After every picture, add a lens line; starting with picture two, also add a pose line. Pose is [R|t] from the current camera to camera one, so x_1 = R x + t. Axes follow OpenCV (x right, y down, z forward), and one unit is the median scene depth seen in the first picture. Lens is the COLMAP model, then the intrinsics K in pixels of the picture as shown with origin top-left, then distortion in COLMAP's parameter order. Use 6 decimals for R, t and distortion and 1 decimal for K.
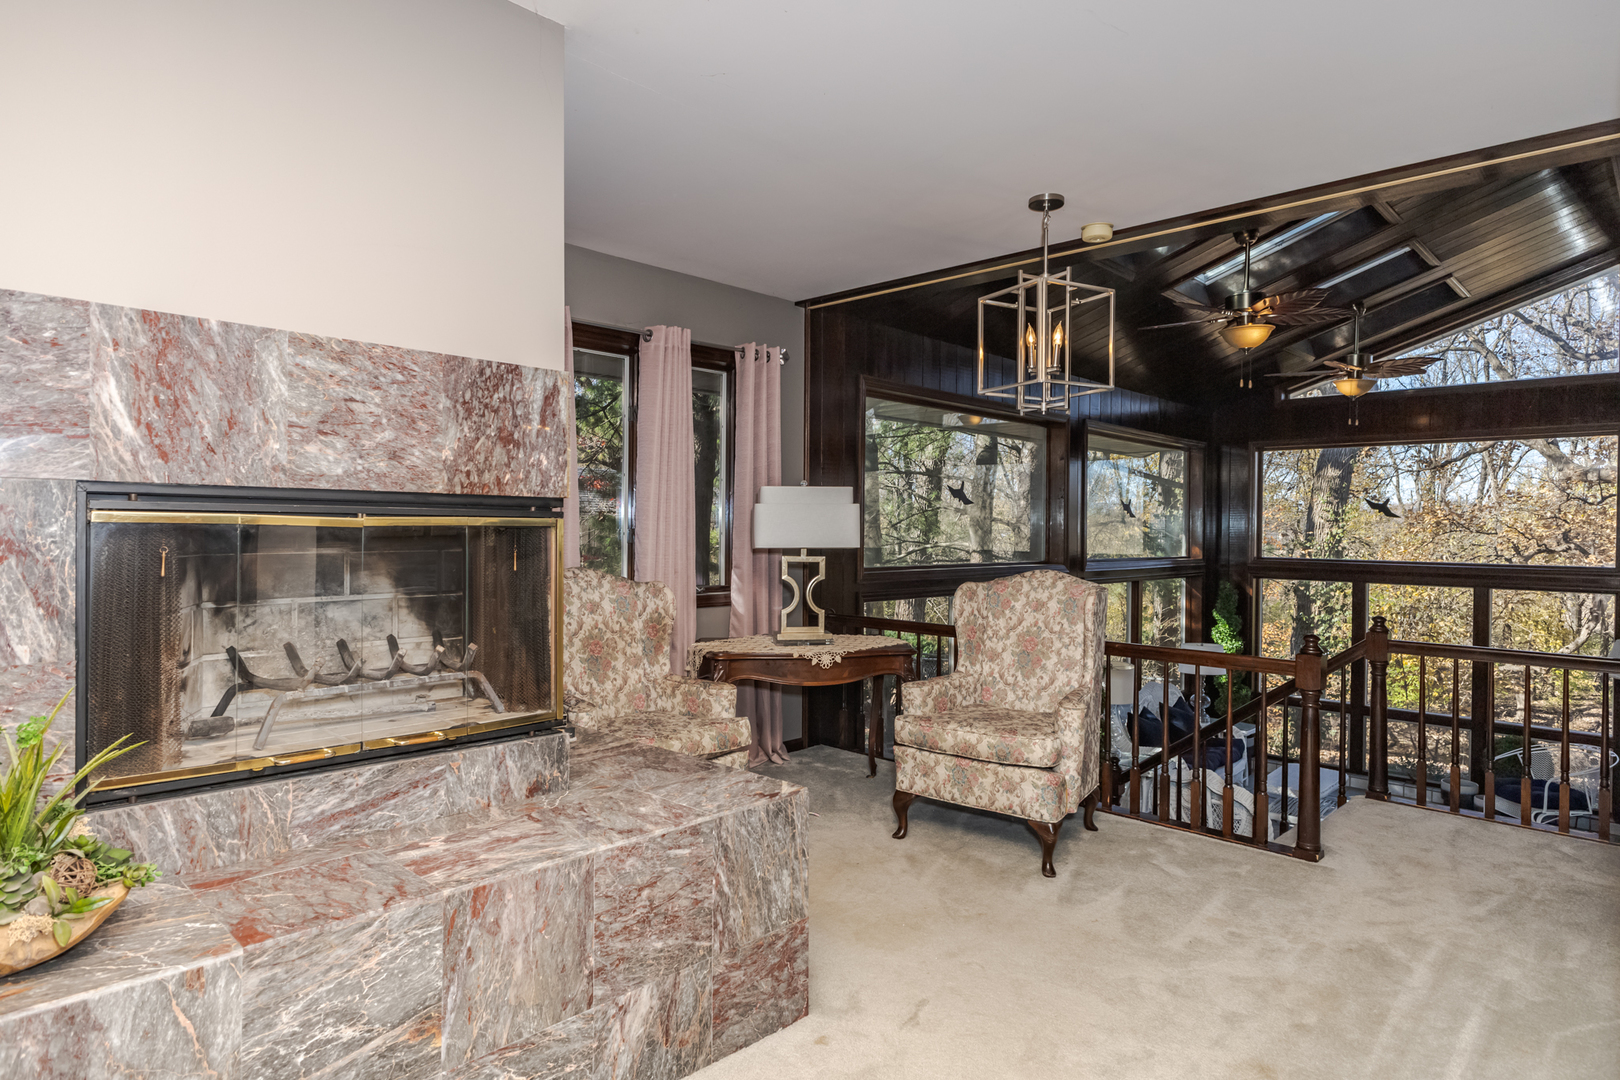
lens RADIAL K [[945.6, 0, 810.0], [0, 945.6, 540.0], [0, 0, 1]] dist [0.037935, -0.000235]
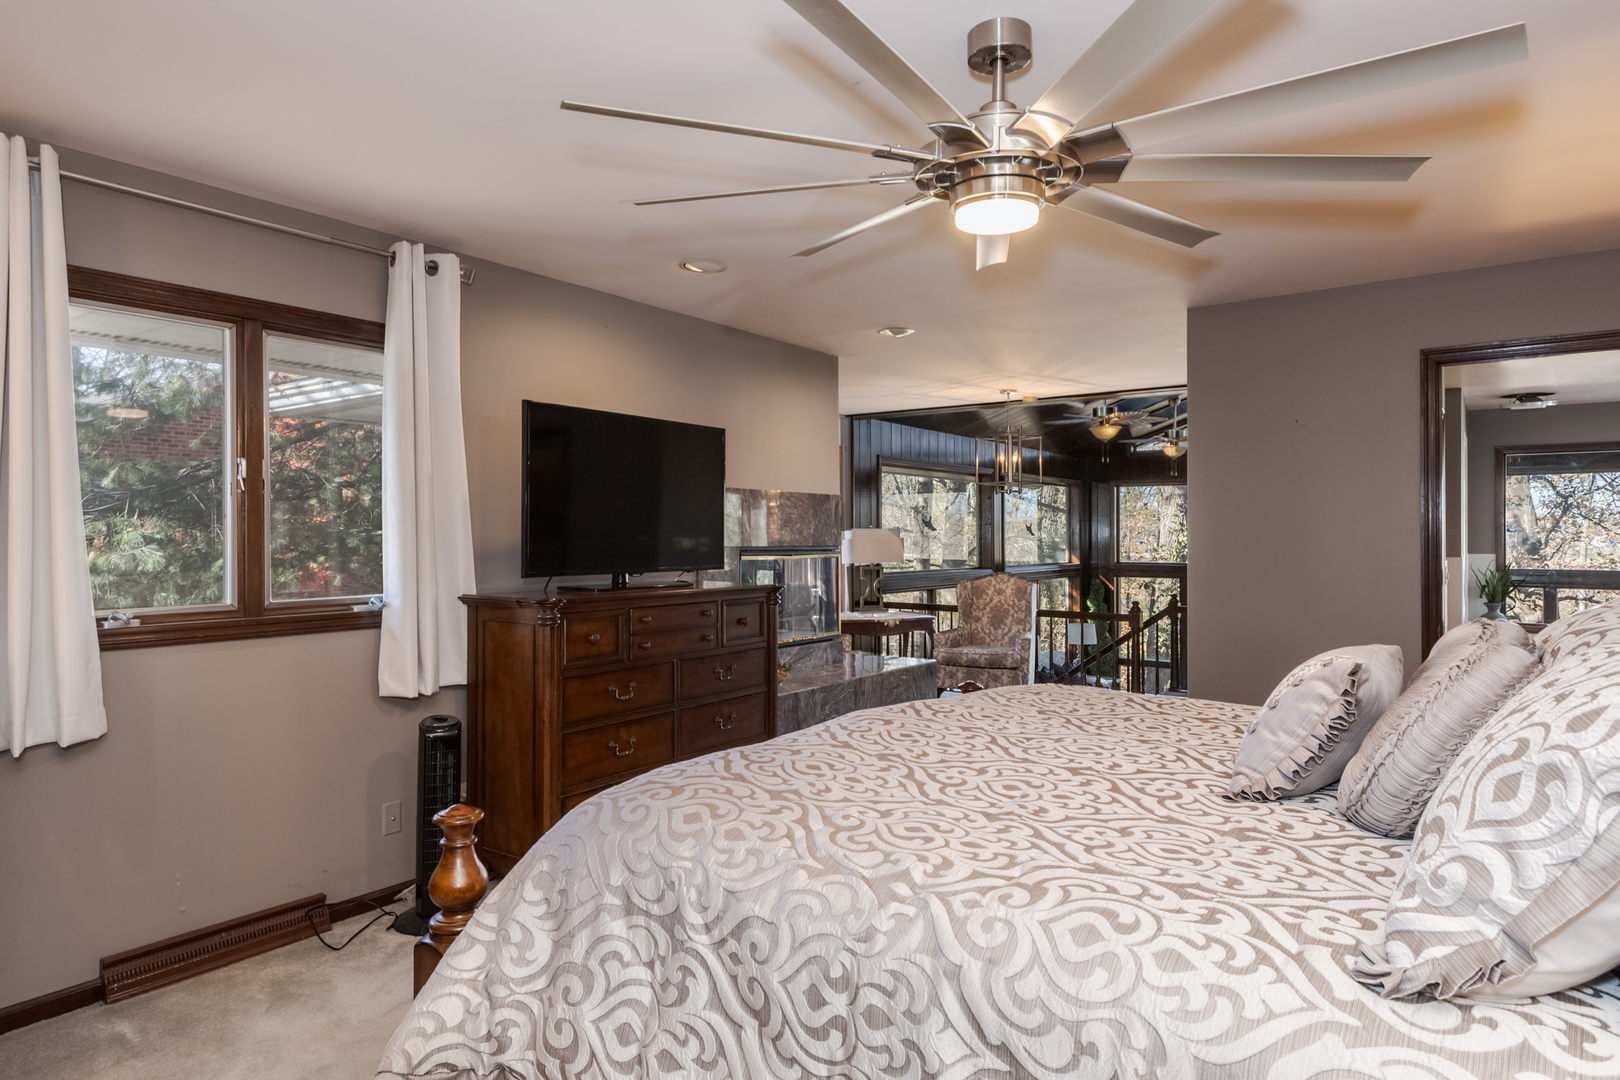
lens RADIAL K [[942.2, 0, 810.0], [0, 942.2, 540.0], [0, 0, 1]] dist [0.000269, 0.000022]
pose [[0.993144, -0.010866, 0.116395, -0.227305], [0.011817, 0.999902, -0.007486, -0.015113], [-0.116302, 0.008810, 0.993175, -0.525100]]
